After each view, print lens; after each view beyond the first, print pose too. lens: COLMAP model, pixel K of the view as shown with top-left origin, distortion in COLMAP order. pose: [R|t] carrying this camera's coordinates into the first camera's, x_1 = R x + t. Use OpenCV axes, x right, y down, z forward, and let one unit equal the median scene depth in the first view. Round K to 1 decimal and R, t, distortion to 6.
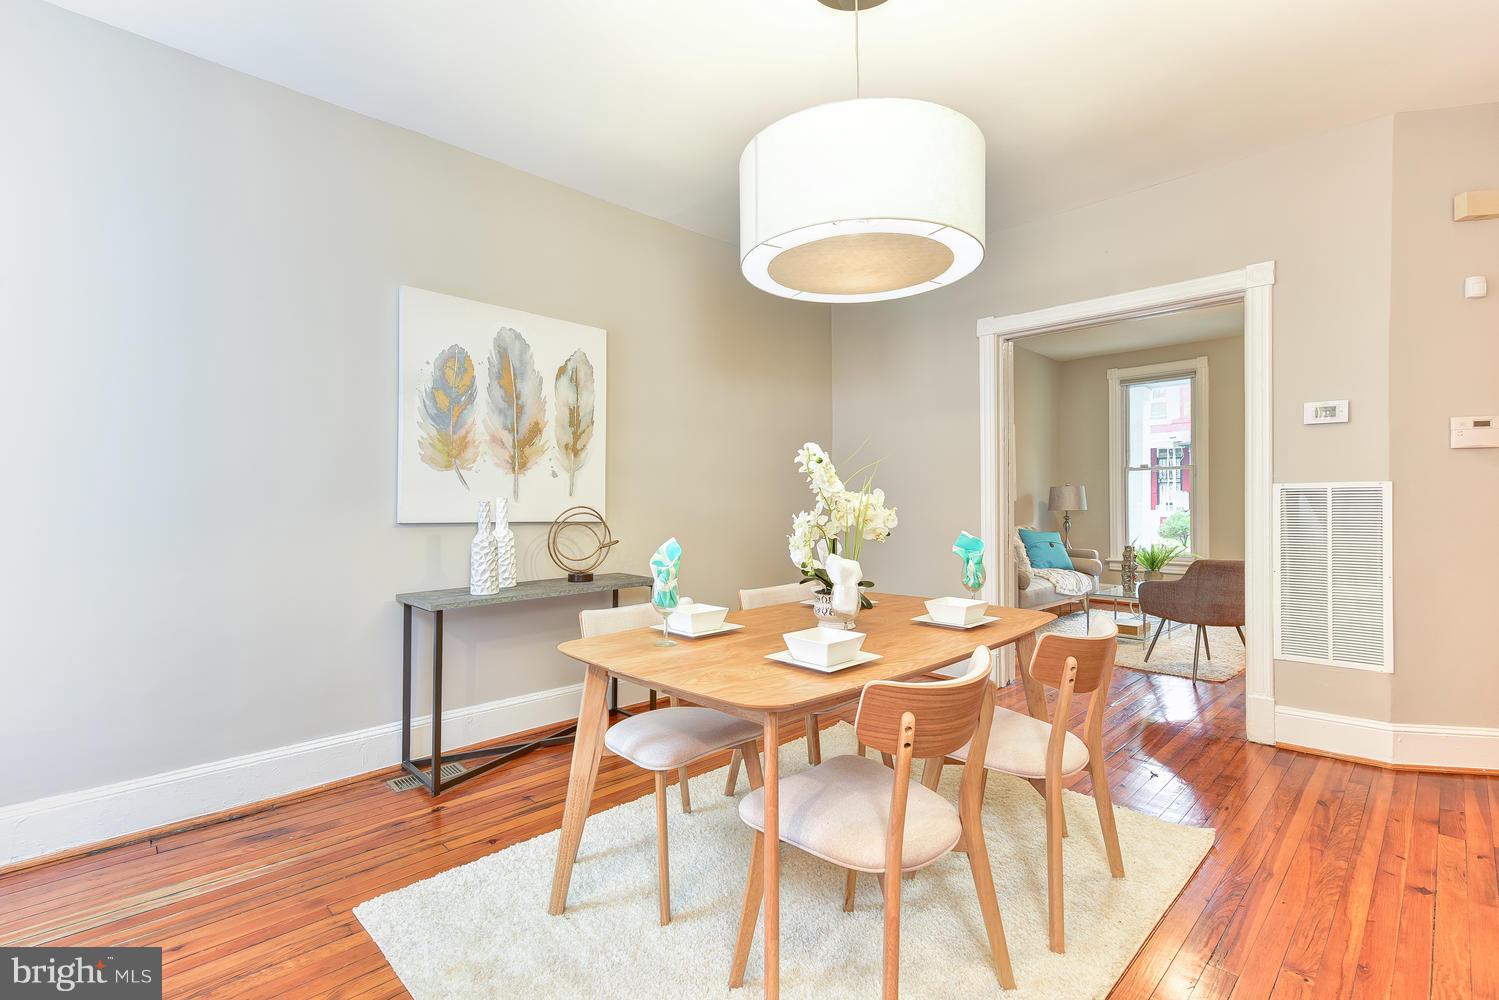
lens RADIAL K [[688.4, 0, 753.0], [0, 688.4, 499.2], [0, 0, 1]] dist [0.003637, 0.000398]
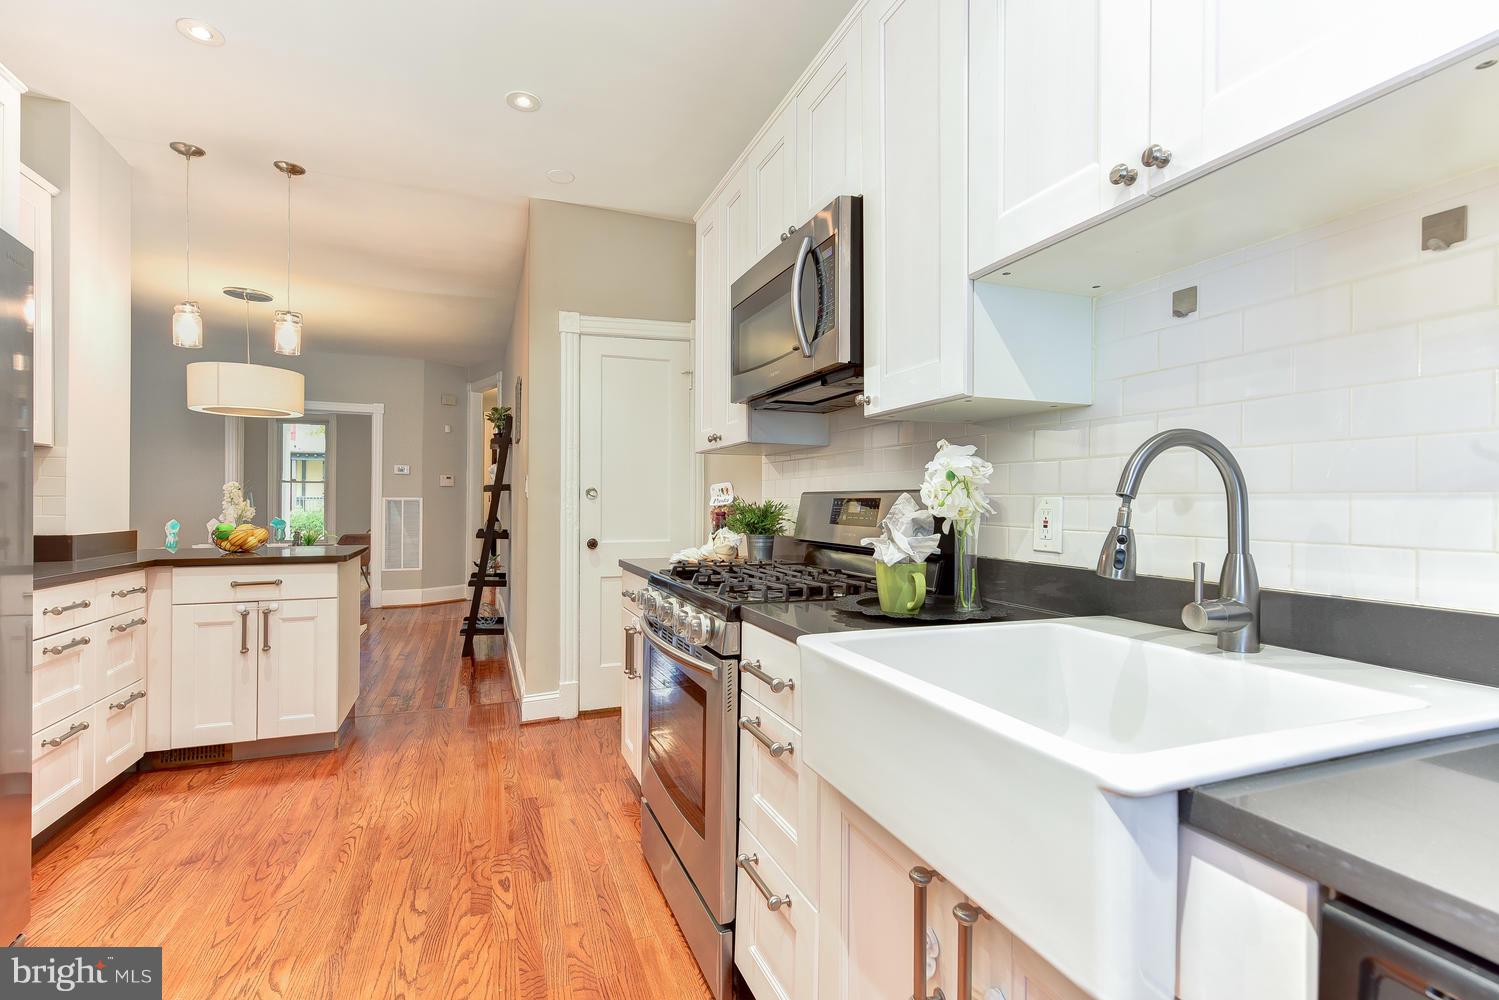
lens RADIAL K [[688.4, 0, 753.0], [0, 688.4, 499.2], [0, 0, 1]] dist [0.003637, 0.000398]
pose [[0.379512, 0.012144, 0.925107, -0.946363], [-0.012096, 0.999894, -0.008164, -0.012308], [-0.925108, -0.008092, 0.379619, -1.071245]]
